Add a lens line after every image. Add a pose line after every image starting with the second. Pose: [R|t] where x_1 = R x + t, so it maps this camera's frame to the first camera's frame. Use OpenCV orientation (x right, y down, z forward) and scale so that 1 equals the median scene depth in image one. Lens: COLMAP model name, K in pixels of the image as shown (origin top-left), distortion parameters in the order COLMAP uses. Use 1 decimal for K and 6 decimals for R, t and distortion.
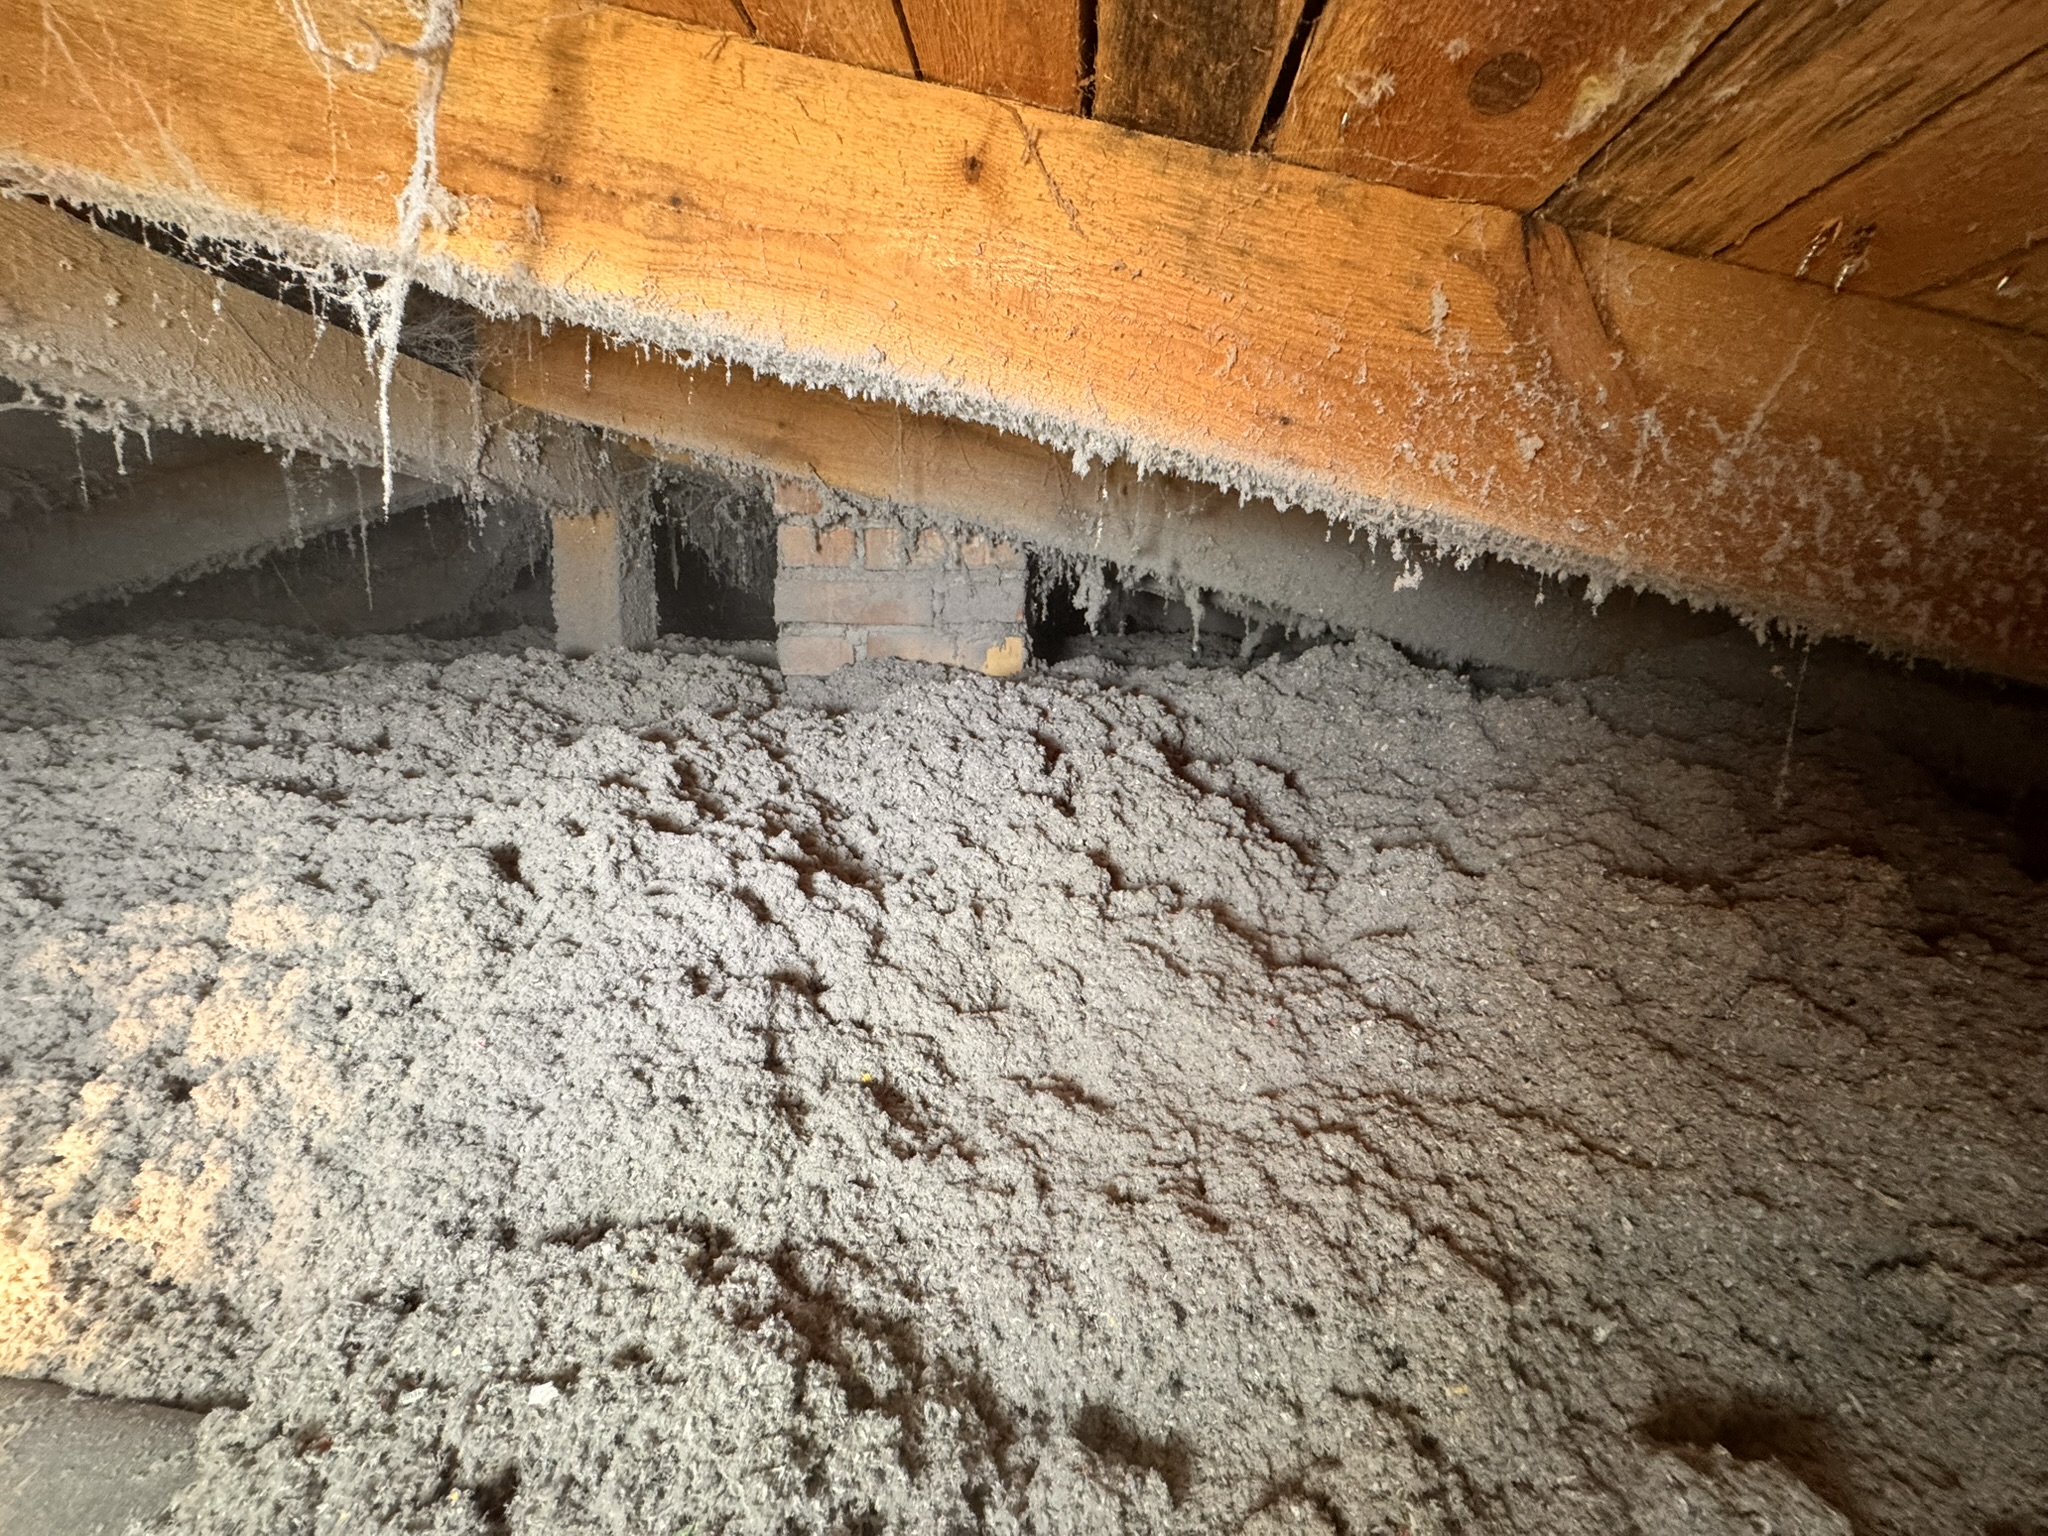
lens RADIAL K [[810.8, 0, 1021.9], [0, 810.8, 765.3], [0, 0, 1]] dist [-0.001128, 0.000575]
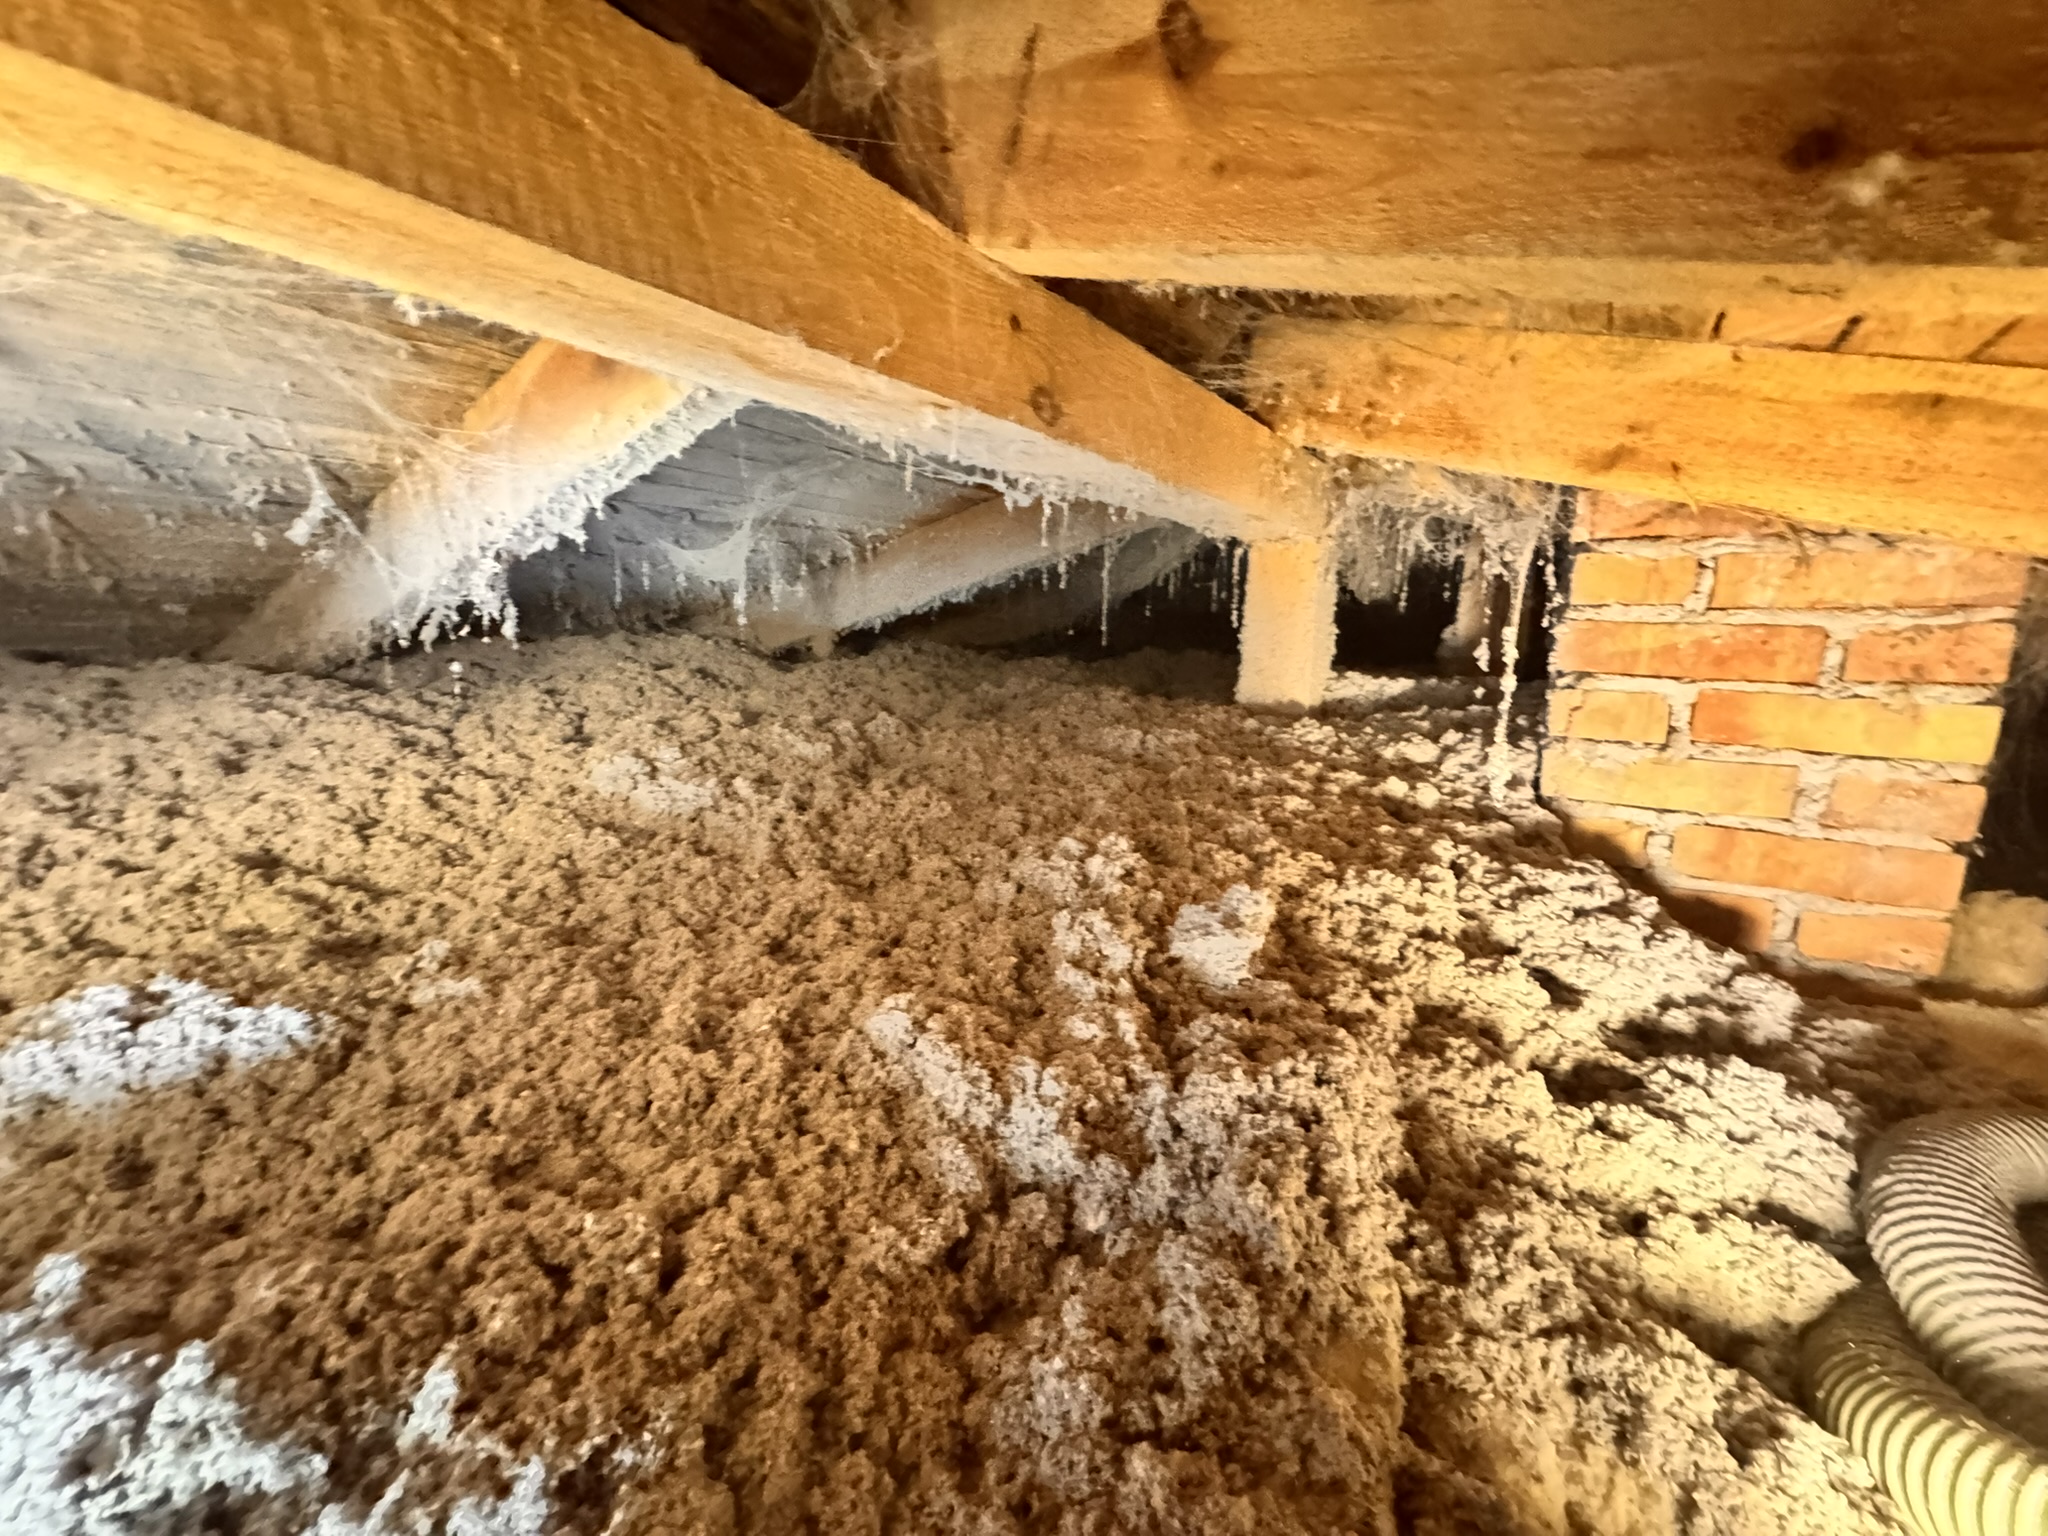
lens RADIAL K [[810.8, 0, 1013.5], [0, 810.8, 763.1], [0, 0, 1]] dist [-0.001128, 0.000575]
pose [[0.866412, 0.087279, -0.491642, -1.009241], [-0.086340, 0.995961, 0.024652, -0.163055], [0.491808, 0.021090, 0.870448, 0.071898]]
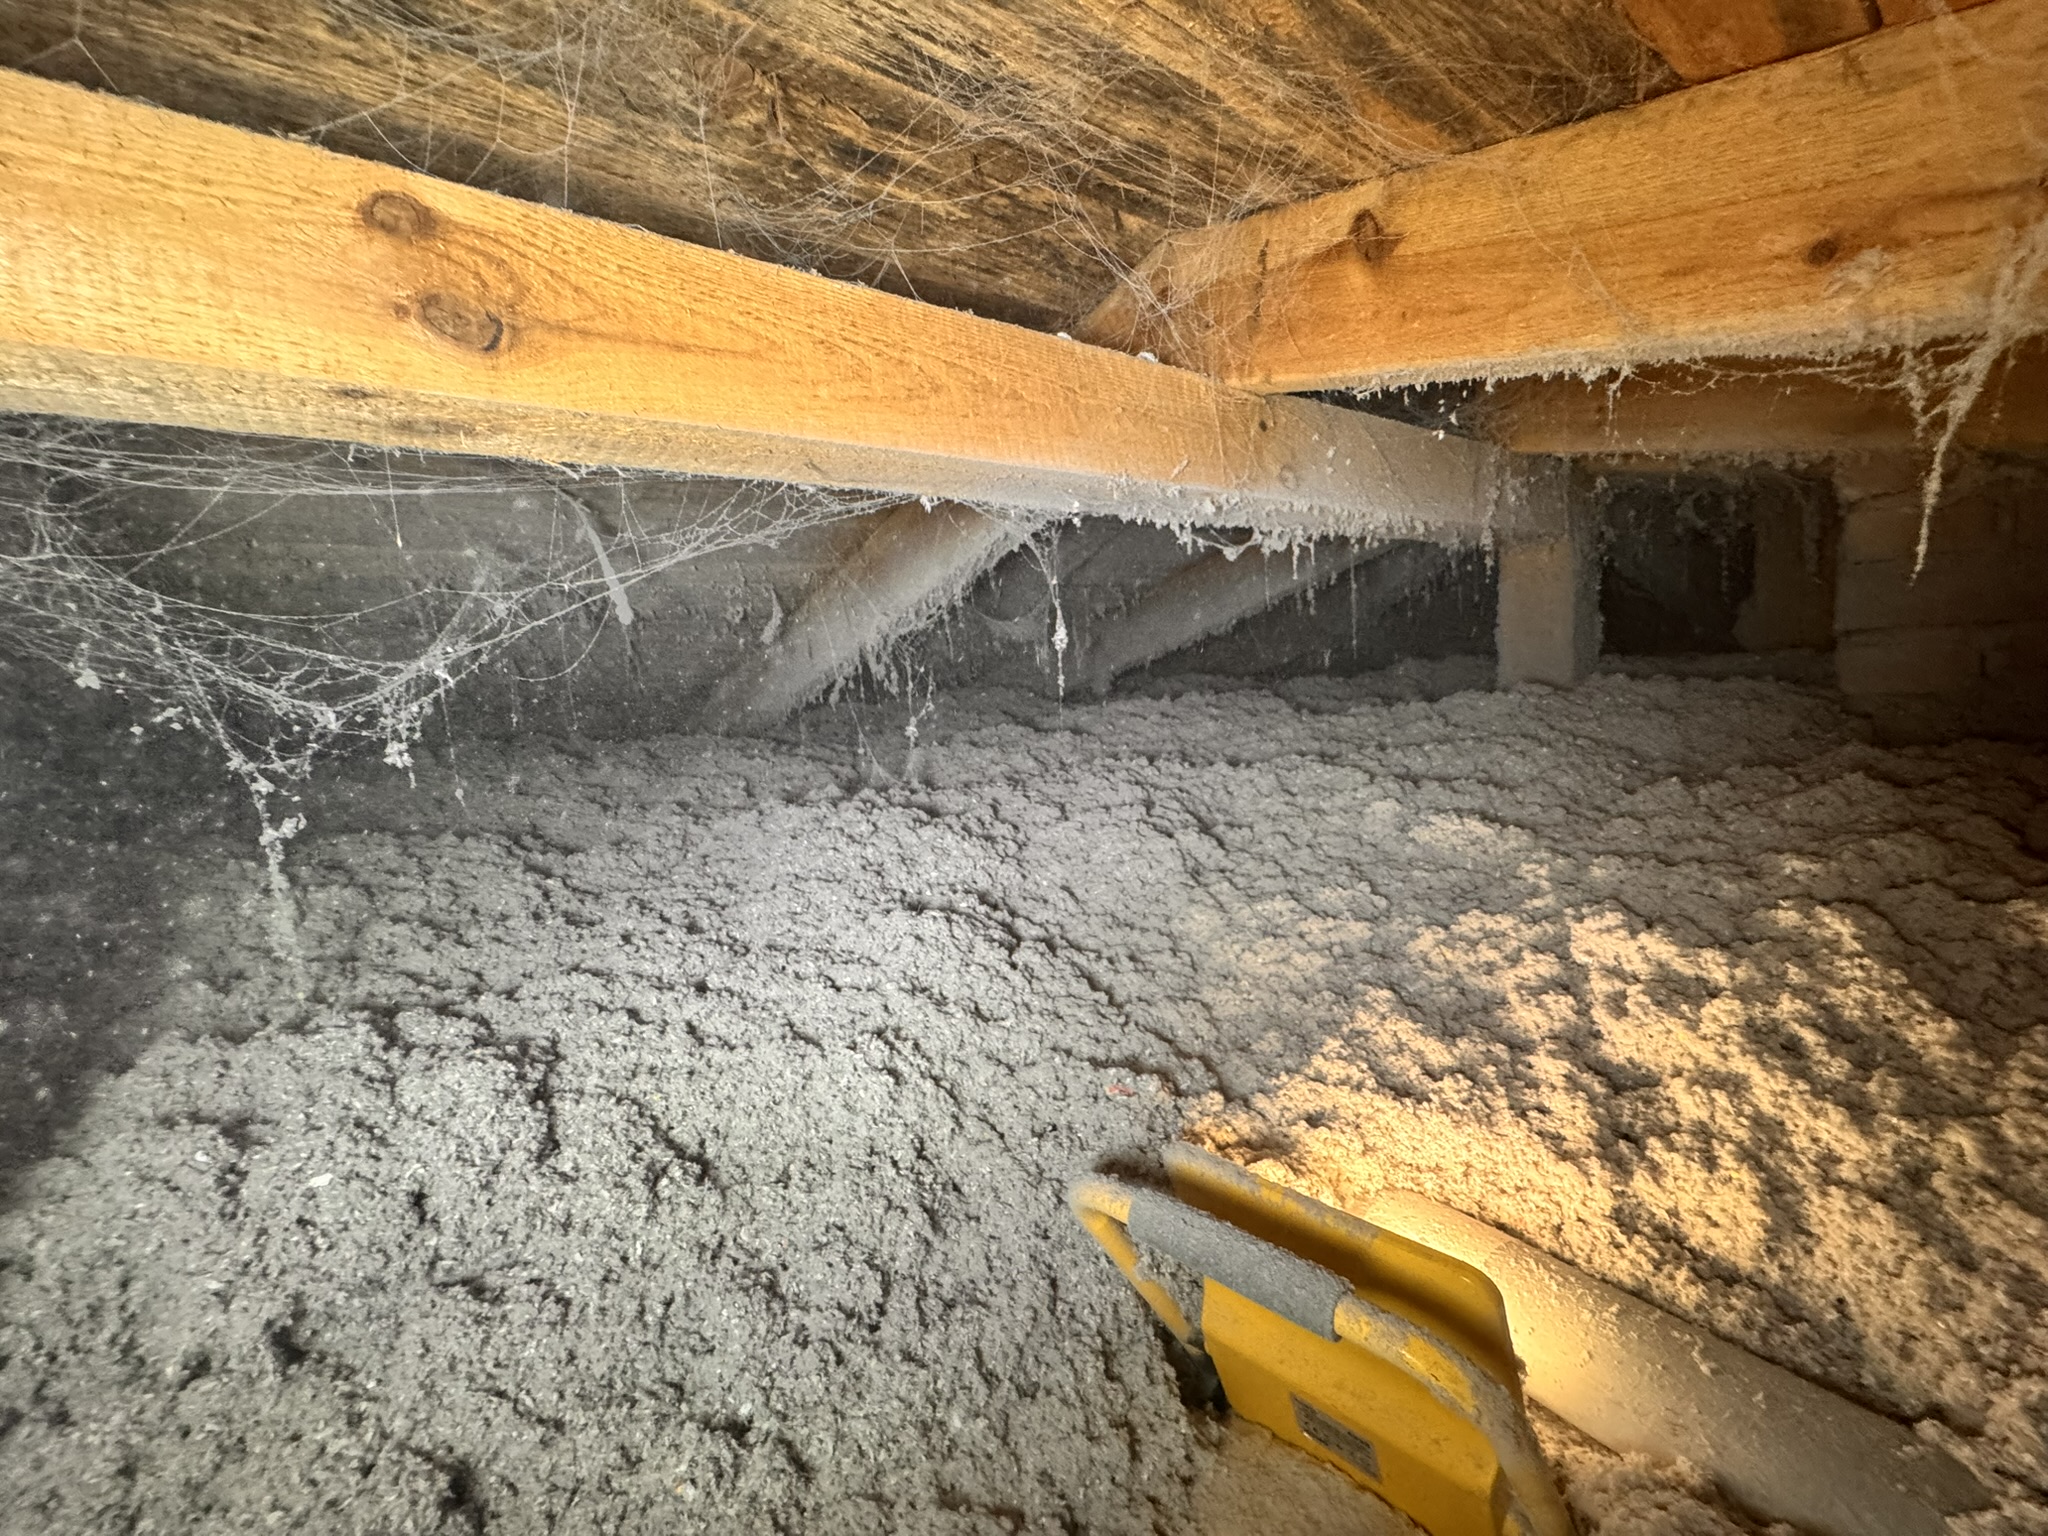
lens RADIAL K [[810.8, 0, 1020.2], [0, 810.8, 764.6], [0, 0, 1]] dist [-0.001128, 0.000575]
pose [[0.681189, 0.010252, -0.732035, -0.720554], [-0.022797, 0.999714, -0.007212, -0.040674], [0.731752, 0.021601, 0.681228, -0.467200]]
